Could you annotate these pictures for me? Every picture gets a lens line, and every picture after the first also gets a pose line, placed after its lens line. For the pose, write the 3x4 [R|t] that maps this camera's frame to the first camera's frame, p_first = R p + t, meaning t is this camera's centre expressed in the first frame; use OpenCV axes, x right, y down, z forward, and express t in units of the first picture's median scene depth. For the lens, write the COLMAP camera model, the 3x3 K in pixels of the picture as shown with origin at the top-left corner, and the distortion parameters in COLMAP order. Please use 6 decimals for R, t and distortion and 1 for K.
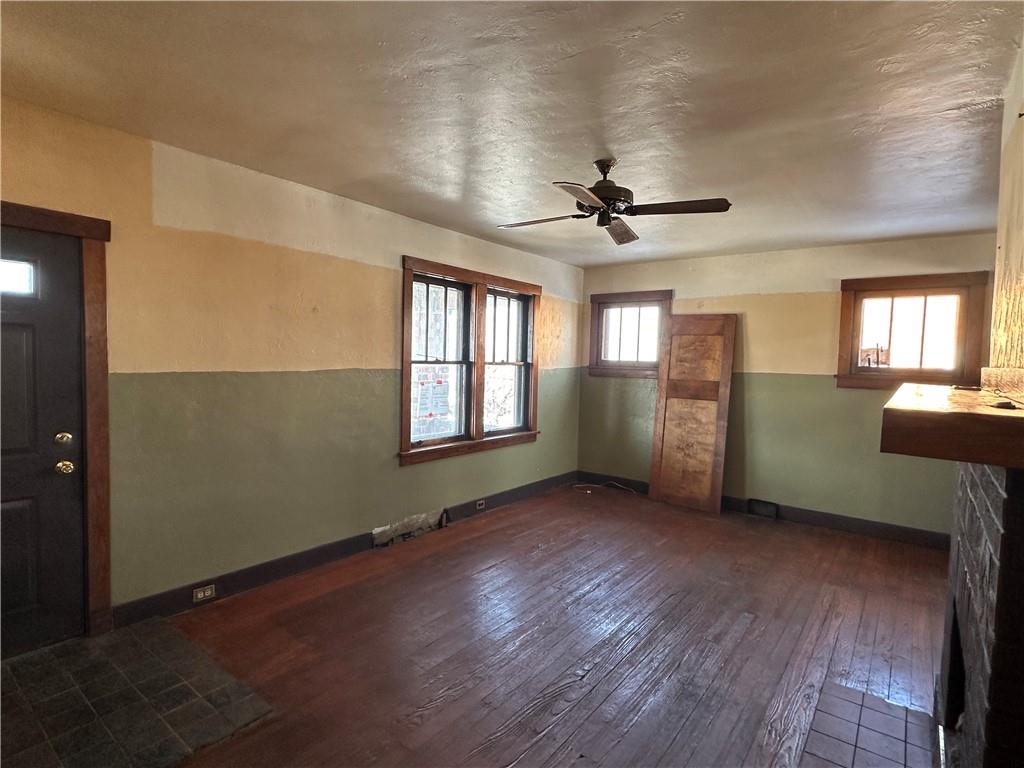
lens RADIAL K [[532.9, 0, 506.1], [0, 532.9, 383.1], [0, 0, 1]] dist [-0.001828, 0.000210]
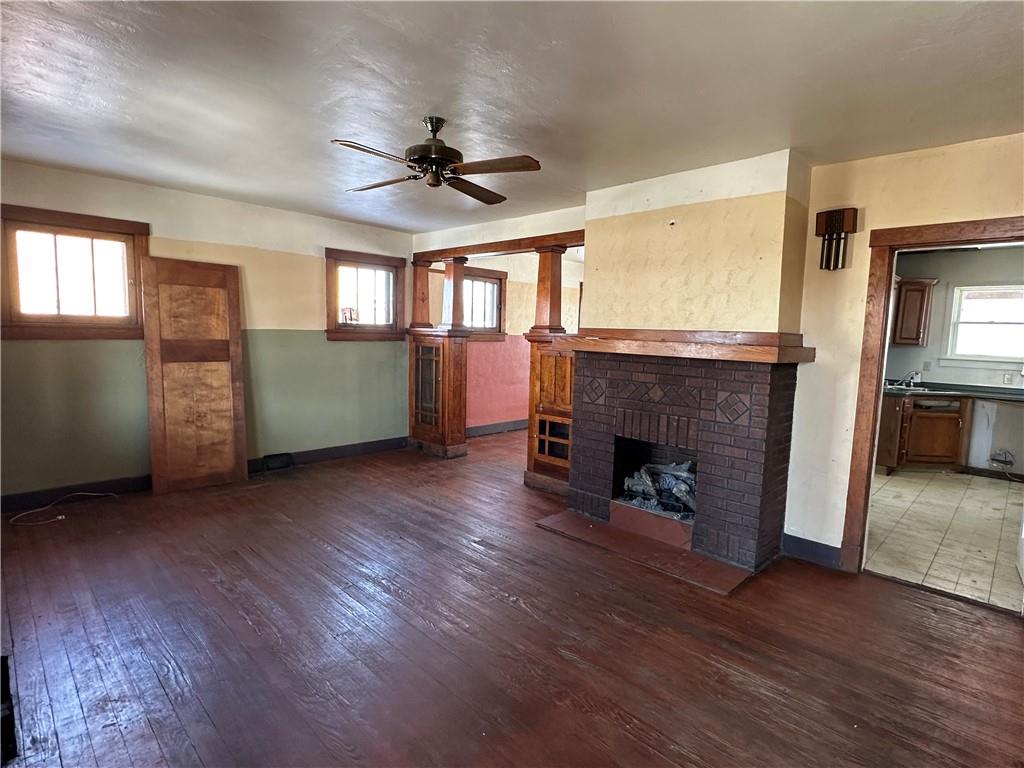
lens RADIAL K [[532.9, 0, 515.7], [0, 532.9, 381.1], [0, 0, 1]] dist [-0.001828, 0.000210]
pose [[0.109860, -0.118783, 0.986824, -0.450461], [0.023241, 0.992869, 0.116923, -0.027734], [-0.993675, 0.010090, 0.111837, 0.411815]]
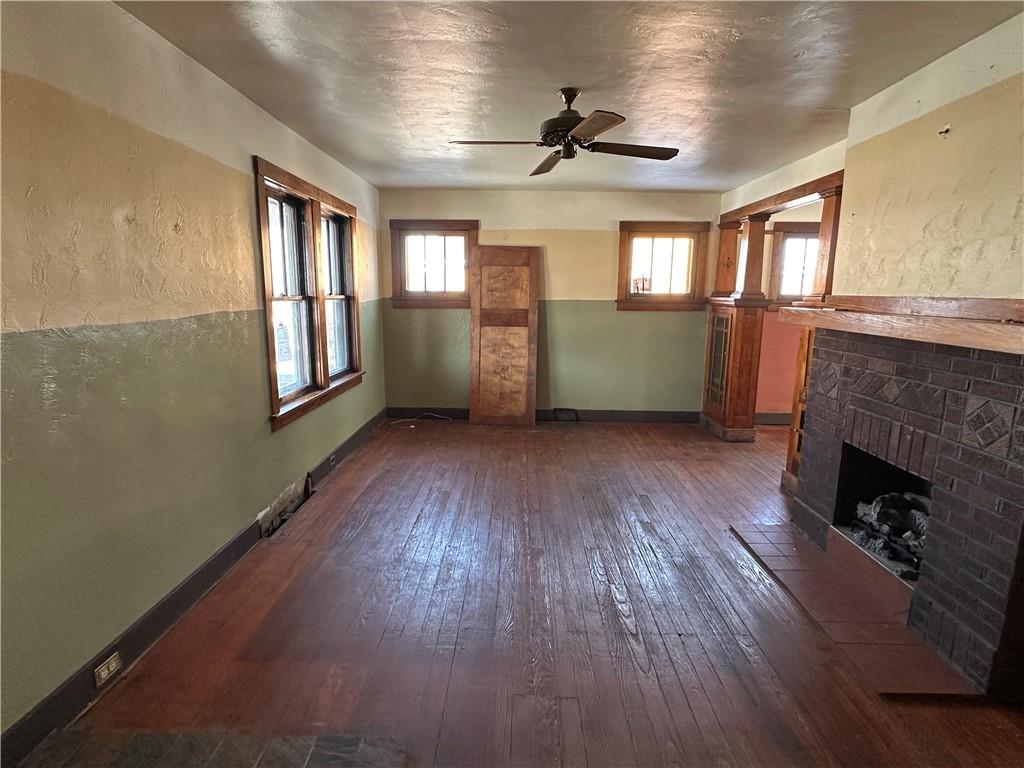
lens RADIAL K [[532.9, 0, 508.4], [0, 532.9, 384.6], [0, 0, 1]] dist [-0.001828, 0.000210]
pose [[0.800891, -0.122492, 0.586147, -0.300644], [0.039593, 0.987545, 0.152277, -0.017917], [-0.597499, -0.098749, 0.795766, 0.127885]]
